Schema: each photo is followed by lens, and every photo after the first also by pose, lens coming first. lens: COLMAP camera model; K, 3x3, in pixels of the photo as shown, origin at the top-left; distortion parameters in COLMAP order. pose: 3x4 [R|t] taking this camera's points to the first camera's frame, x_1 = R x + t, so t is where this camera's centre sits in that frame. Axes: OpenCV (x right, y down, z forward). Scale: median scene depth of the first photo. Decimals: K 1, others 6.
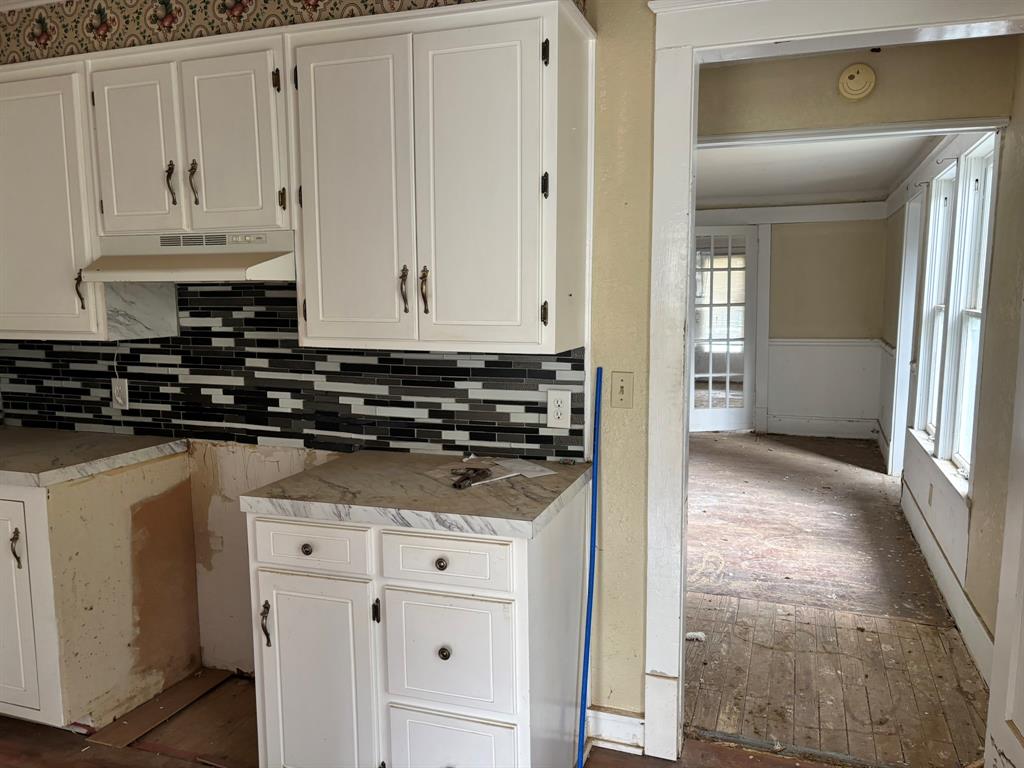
lens RADIAL K [[779.3, 0, 512.0], [0, 779.3, 384.0], [0, 0, 1]] dist [0.055520, -0.058702]
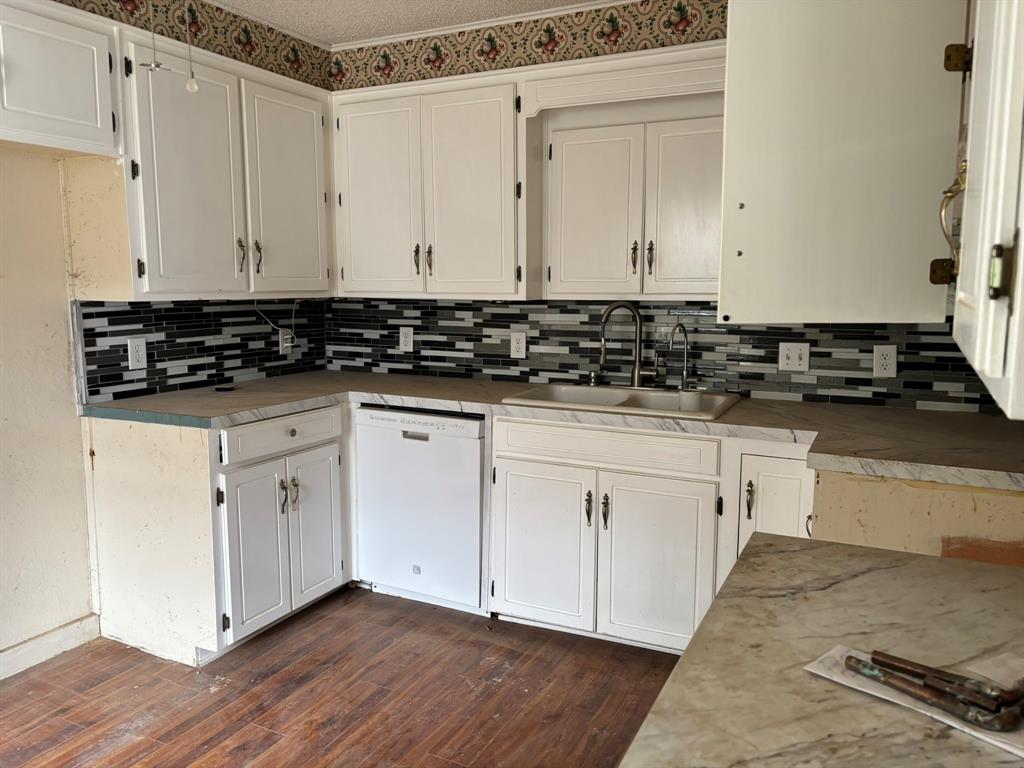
lens RADIAL K [[768.8, 0, 515.5], [0, 768.8, 373.2], [0, 0, 1]] dist [0.055024, -0.064561]
pose [[-0.115863, 0.129994, -0.984722, 0.270899], [-0.116045, 0.982838, 0.143400, -0.057696], [0.986463, 0.130887, -0.098790, 0.651172]]
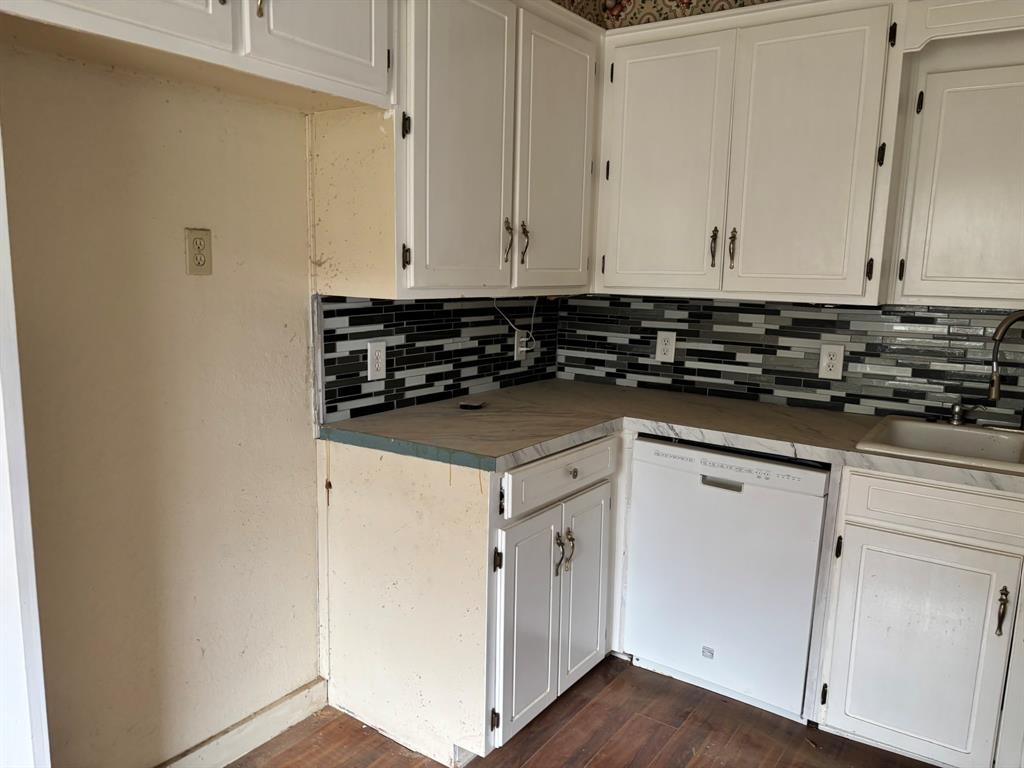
lens RADIAL K [[769.1, 0, 505.8], [0, 769.1, 387.7], [0, 0, 1]] dist [0.058487, -0.088217]
pose [[-0.263376, 0.160152, -0.951307, 0.050542], [-0.131195, 0.971015, 0.199792, -0.030856], [0.955730, 0.177428, -0.234731, 0.361370]]
